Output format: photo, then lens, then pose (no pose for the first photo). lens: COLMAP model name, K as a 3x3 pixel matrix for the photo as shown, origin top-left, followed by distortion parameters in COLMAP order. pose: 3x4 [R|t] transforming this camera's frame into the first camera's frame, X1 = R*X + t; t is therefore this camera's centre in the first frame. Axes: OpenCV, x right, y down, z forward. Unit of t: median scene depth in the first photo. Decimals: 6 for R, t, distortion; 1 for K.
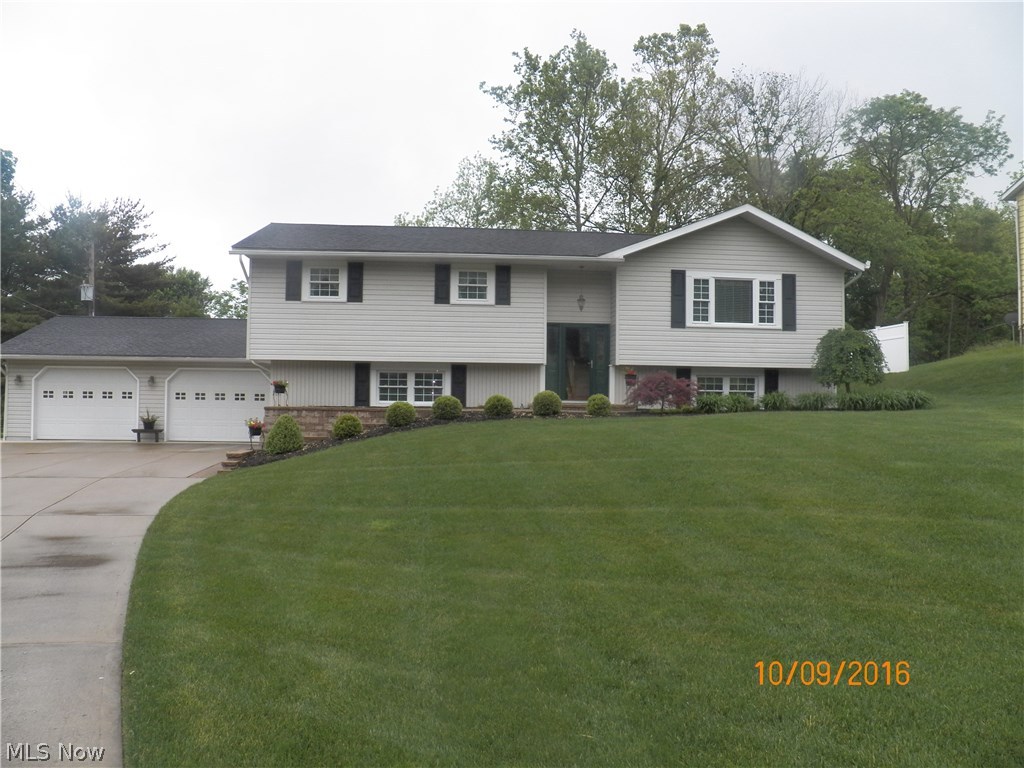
lens RADIAL K [[834.7, 0, 515.2], [0, 834.7, 380.1], [0, 0, 1]] dist [-0.146920, 0.110579]
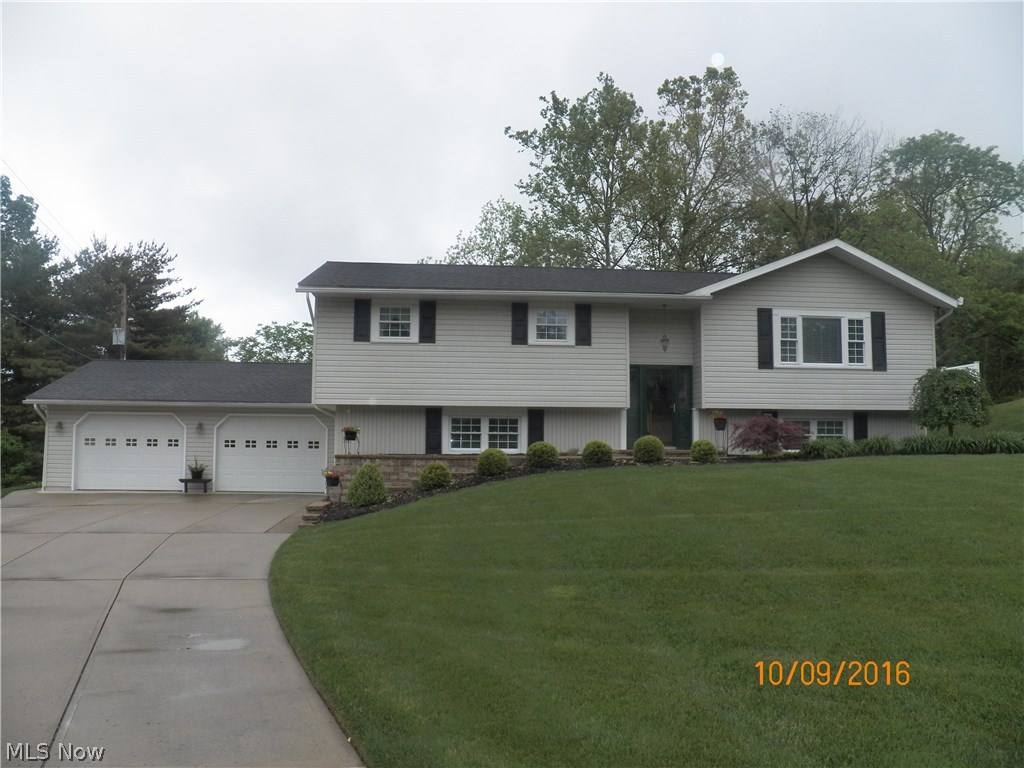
lens RADIAL K [[833.8, 0, 512.0], [0, 833.8, 384.0], [0, 0, 1]] dist [-0.142304, 0.097046]
pose [[0.999978, -0.005374, -0.003922, -0.089416], [0.005162, 0.998627, -0.052126, 0.001968], [0.004197, 0.052104, 0.998633, 0.057336]]
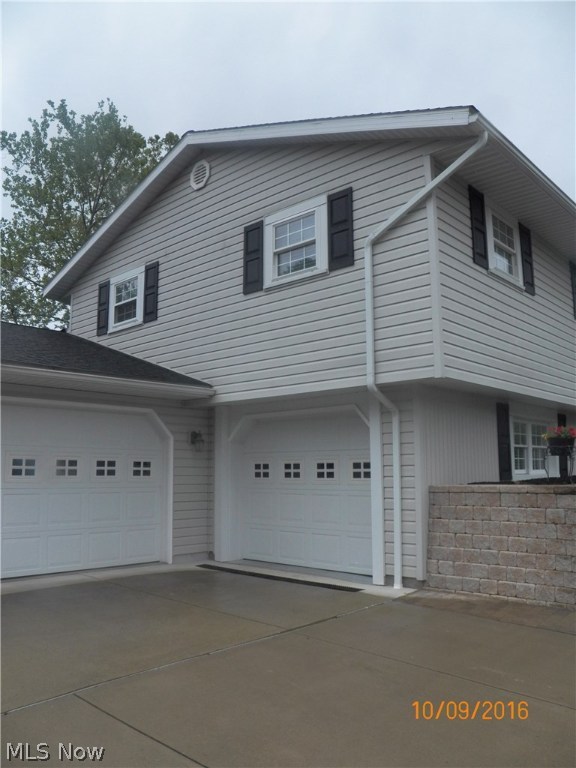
lens RADIAL K [[625.4, 0, 288.0], [0, 625.4, 384.0], [0, 0, 1]] dist [-0.142304, 0.097046]
pose [[0.742609, 0.080657, 0.664850, -0.555358], [-0.008309, 0.993755, -0.111277, 0.012990], [-0.669673, 0.077111, 0.738642, 0.768426]]
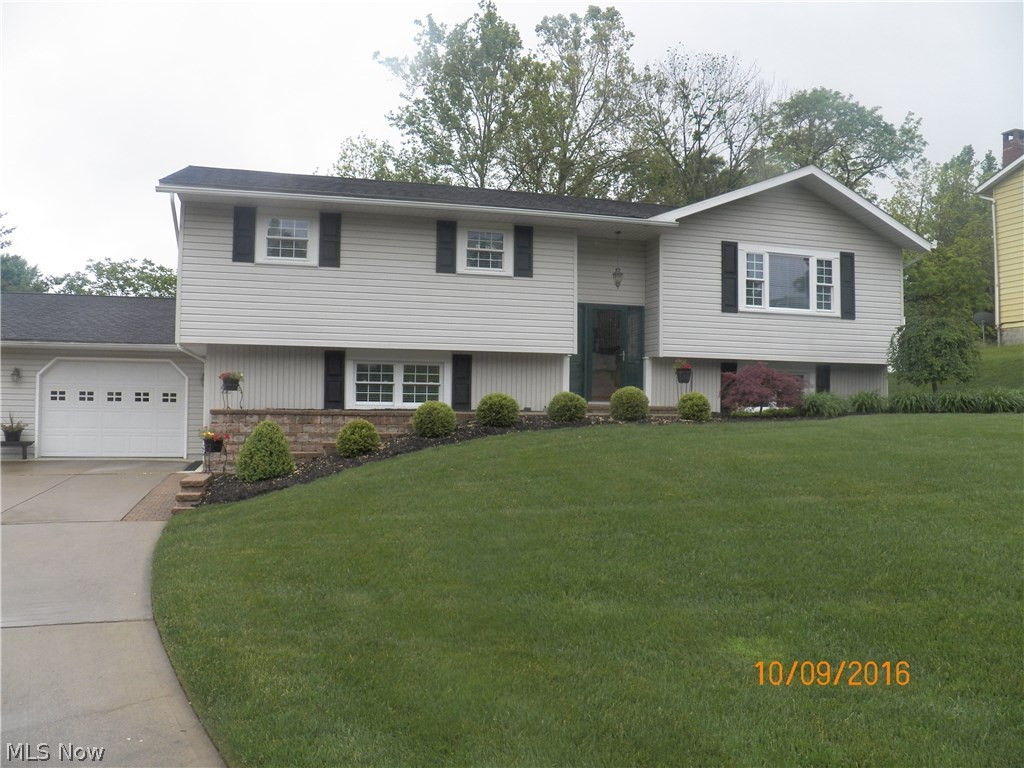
lens RADIAL K [[833.8, 0, 512.0], [0, 833.8, 384.0], [0, 0, 1]] dist [-0.142304, 0.097046]
pose [[0.981809, 0.004727, 0.189812, -0.164855], [-0.004499, 0.999989, -0.001631, 0.009536], [-0.189818, 0.000747, 0.981819, 0.241284]]
